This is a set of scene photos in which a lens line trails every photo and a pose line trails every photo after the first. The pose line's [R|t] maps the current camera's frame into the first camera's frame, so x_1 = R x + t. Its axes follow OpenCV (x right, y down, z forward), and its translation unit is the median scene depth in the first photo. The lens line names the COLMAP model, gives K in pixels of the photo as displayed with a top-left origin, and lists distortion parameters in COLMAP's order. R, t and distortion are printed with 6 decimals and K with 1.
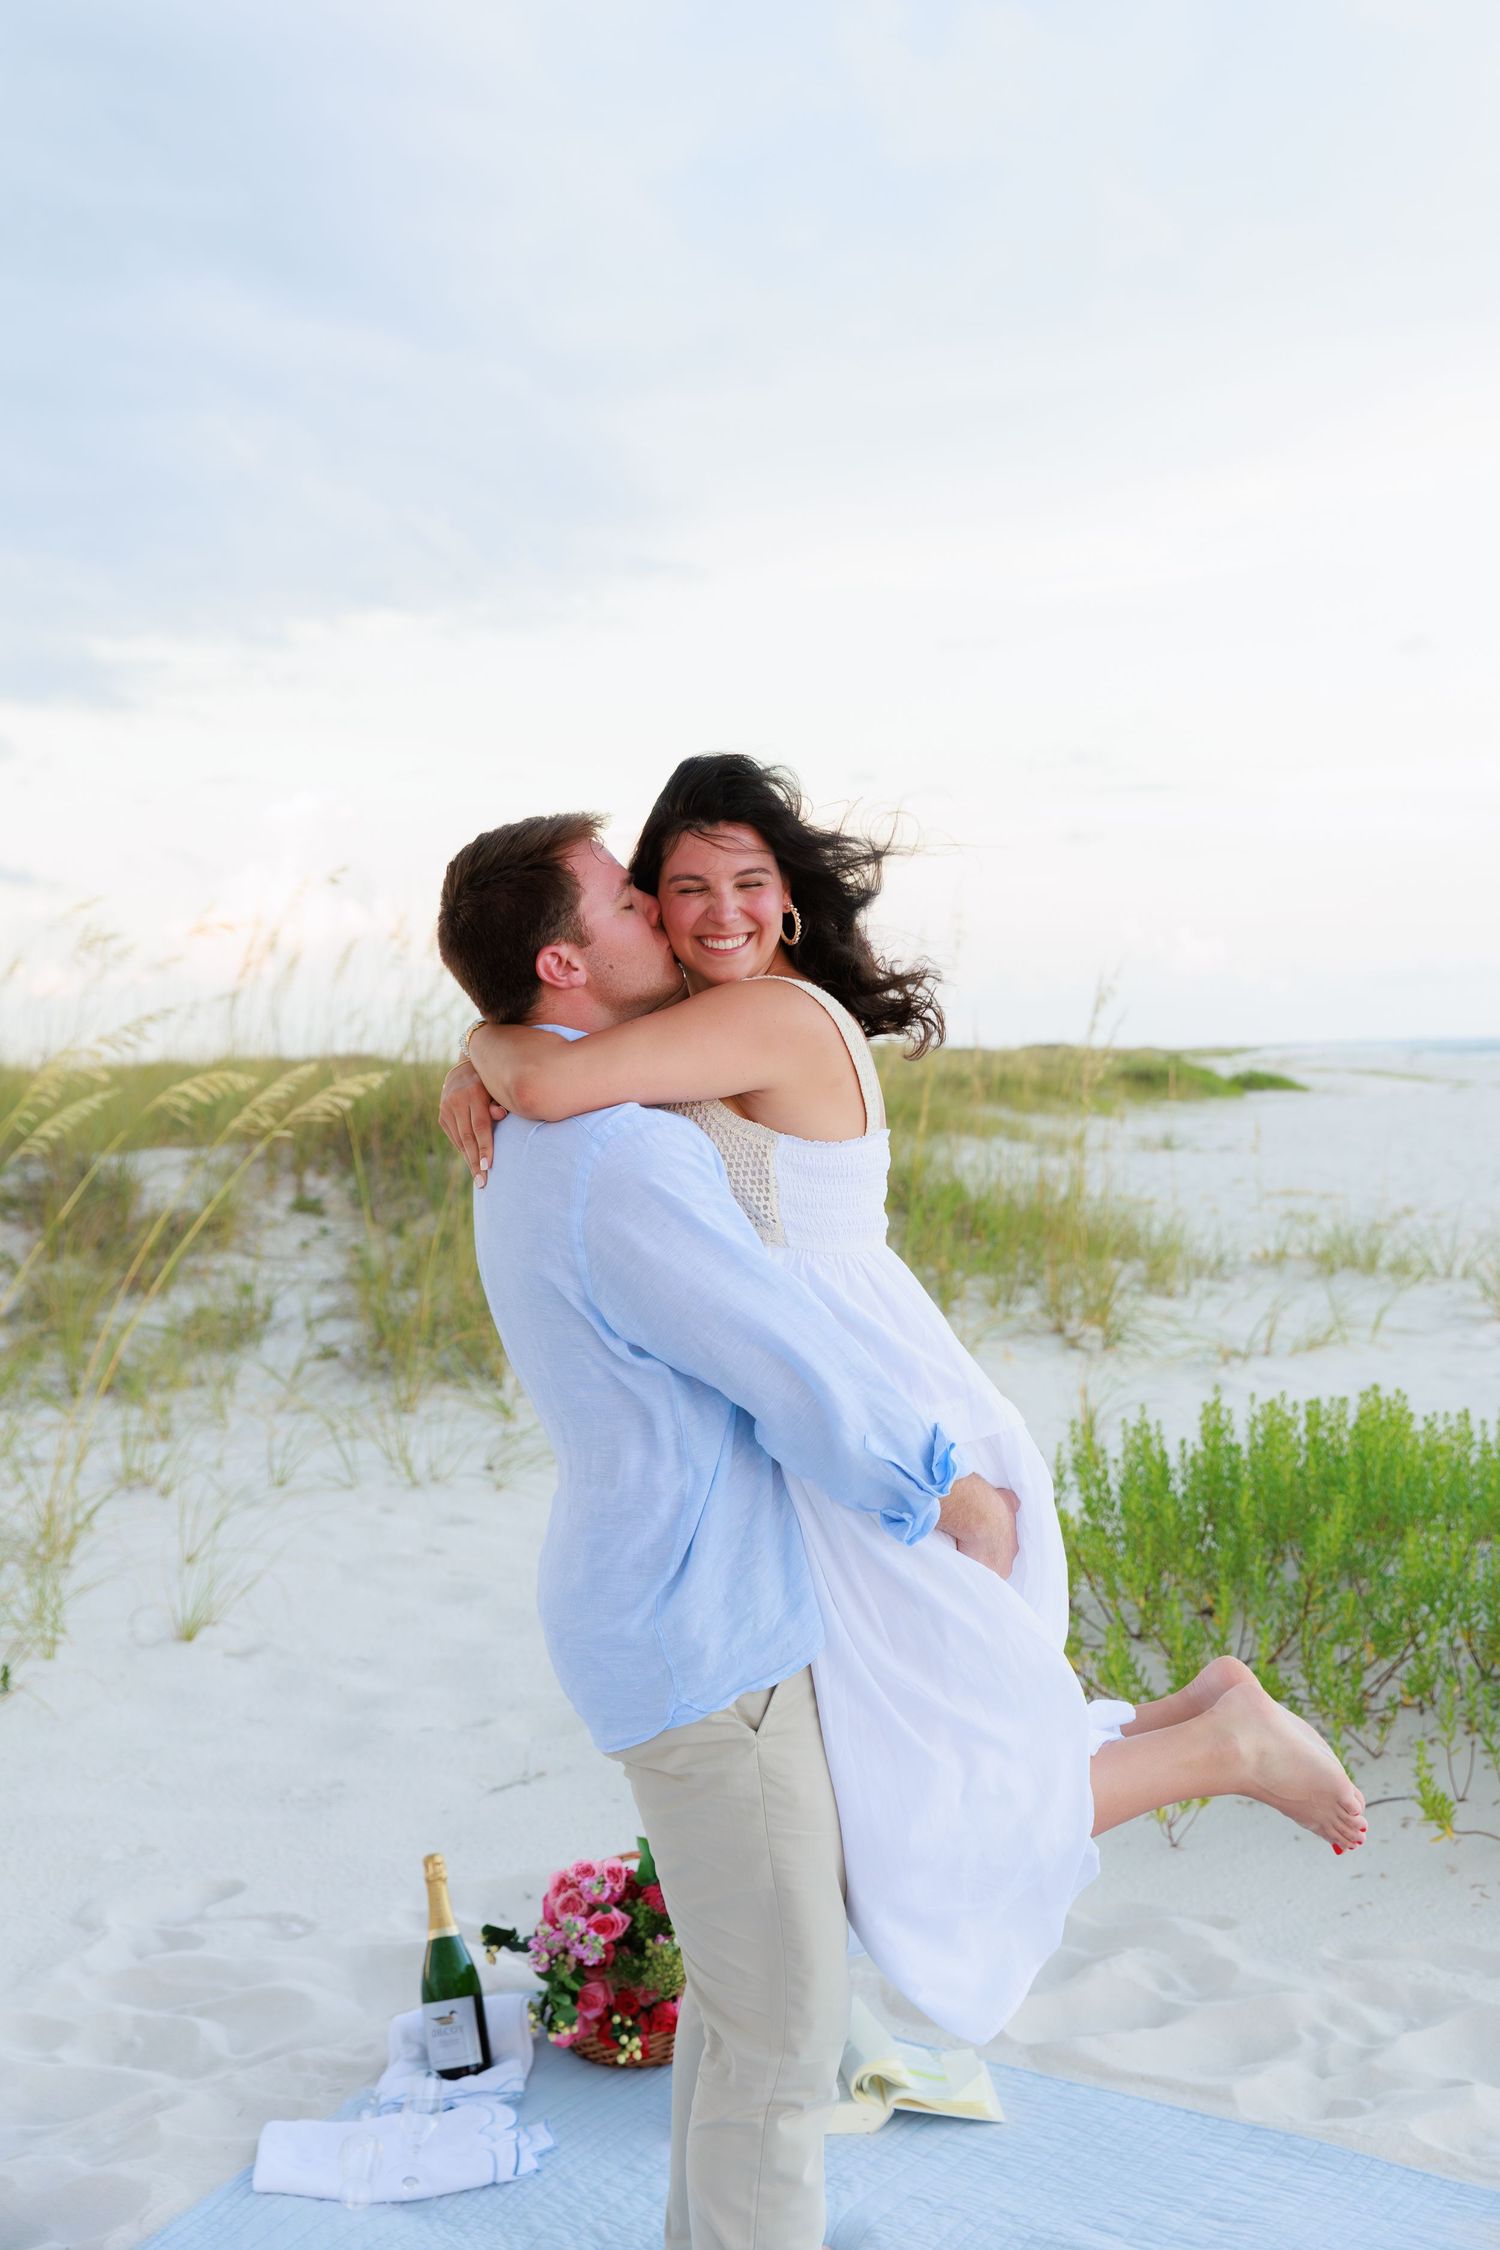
lens RADIAL K [[2730.5, 0, 750.0], [0, 2730.5, 1125.0], [0, 0, 1]] dist [-0.010404, 0.010654]
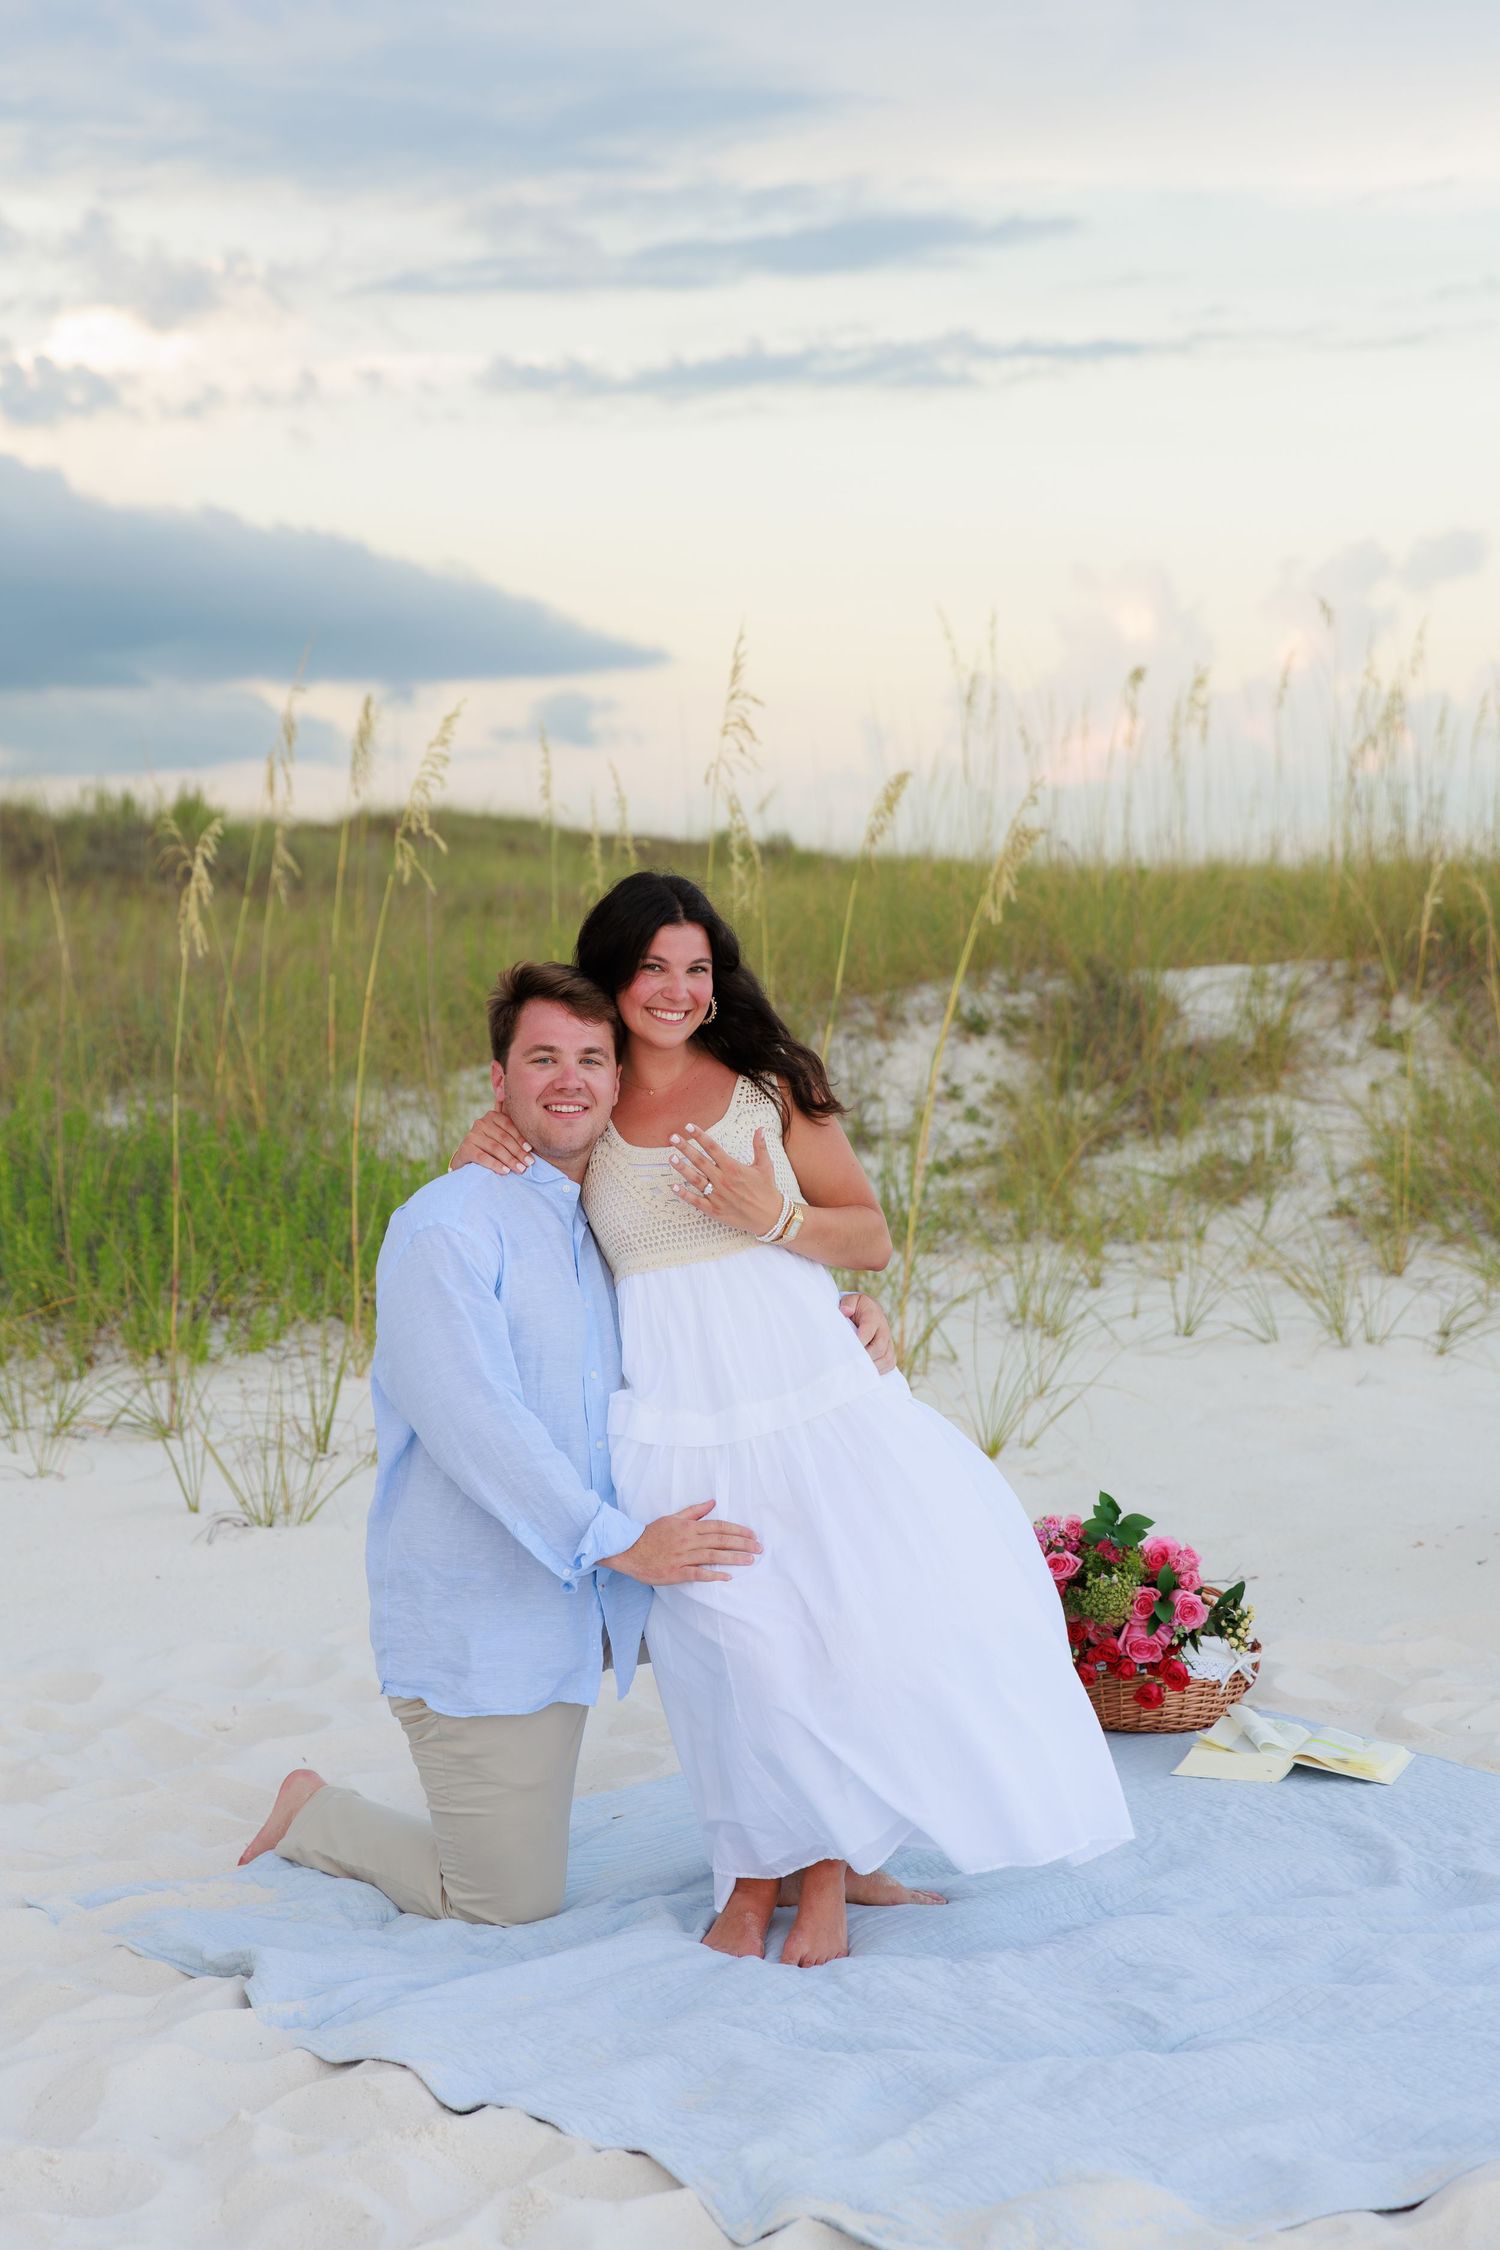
lens RADIAL K [[4326.5, 0, 750.0], [0, 4326.5, 1125.0], [0, 0, 1]] dist [0.000888, -3.296062]
pose [[0.917391, 0.029117, -0.396921, 0.174785], [-0.014432, 0.999098, 0.039936, 0.007693], [0.397726, -0.030908, 0.916983, -0.231216]]
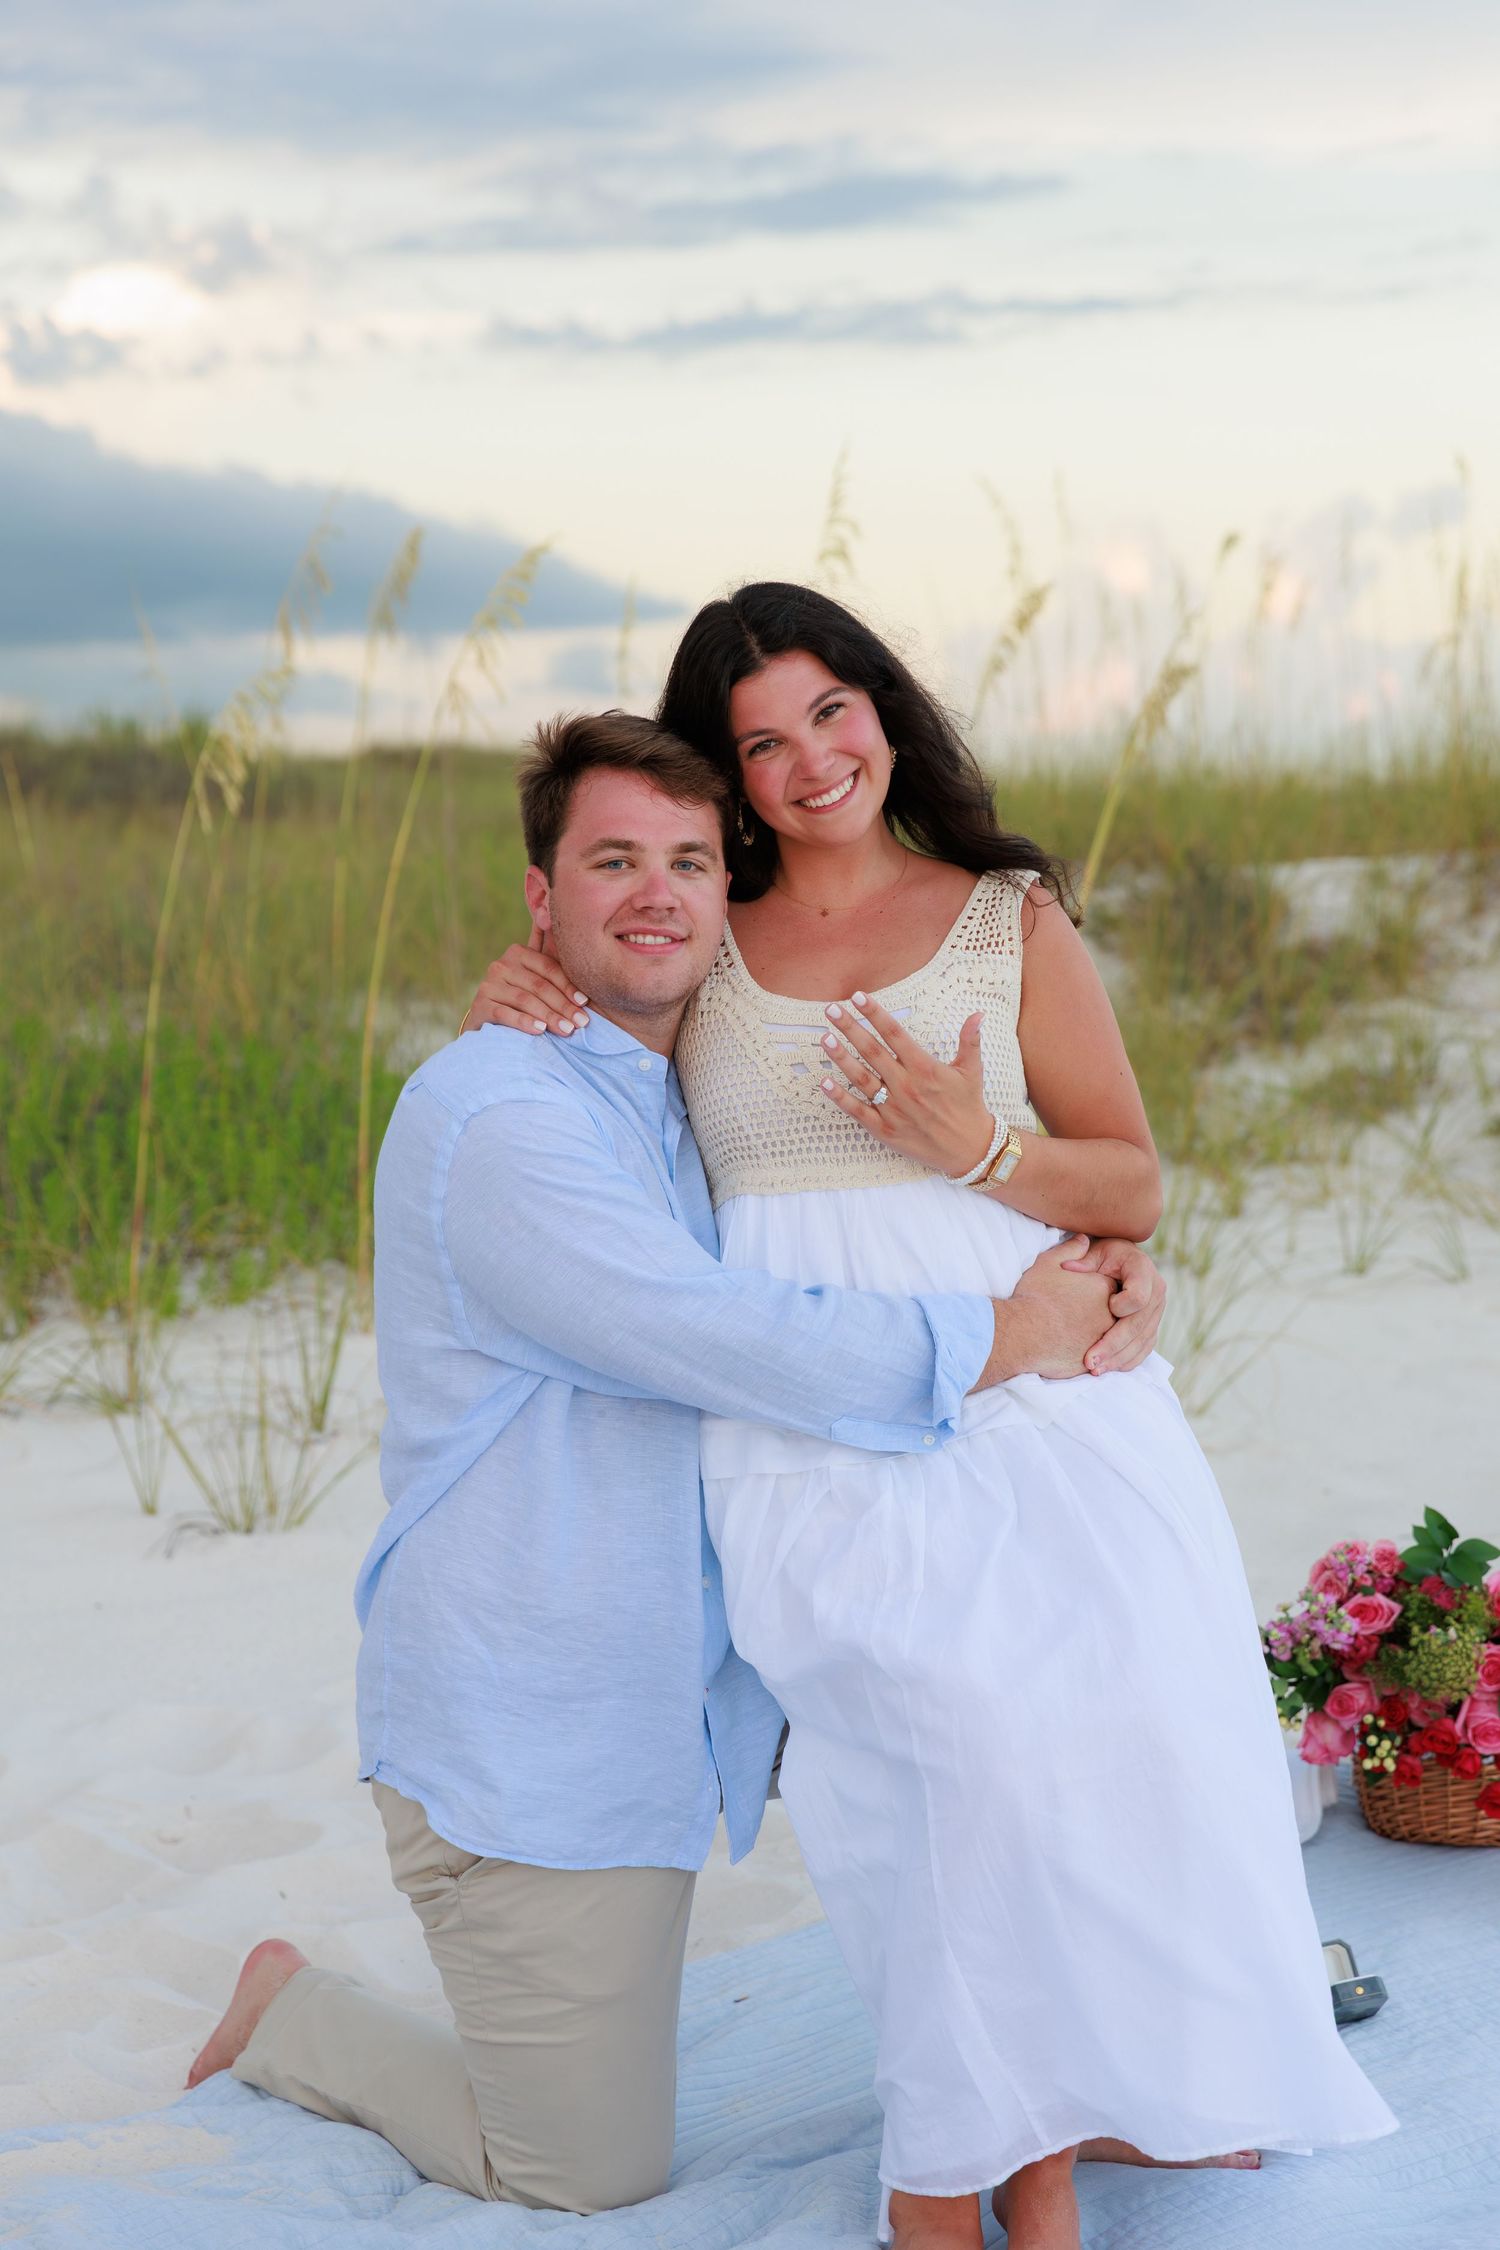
lens RADIAL K [[4139.1, 0, 750.0], [0, 4139.1, 1125.0], [0, 0, 1]] dist [-0.040764, -0.034730]
pose [[0.917825, 0.028511, -0.395959, 0.081445], [-0.007989, 0.998542, 0.053381, 0.023959], [0.396904, -0.045831, 0.916715, -0.056010]]
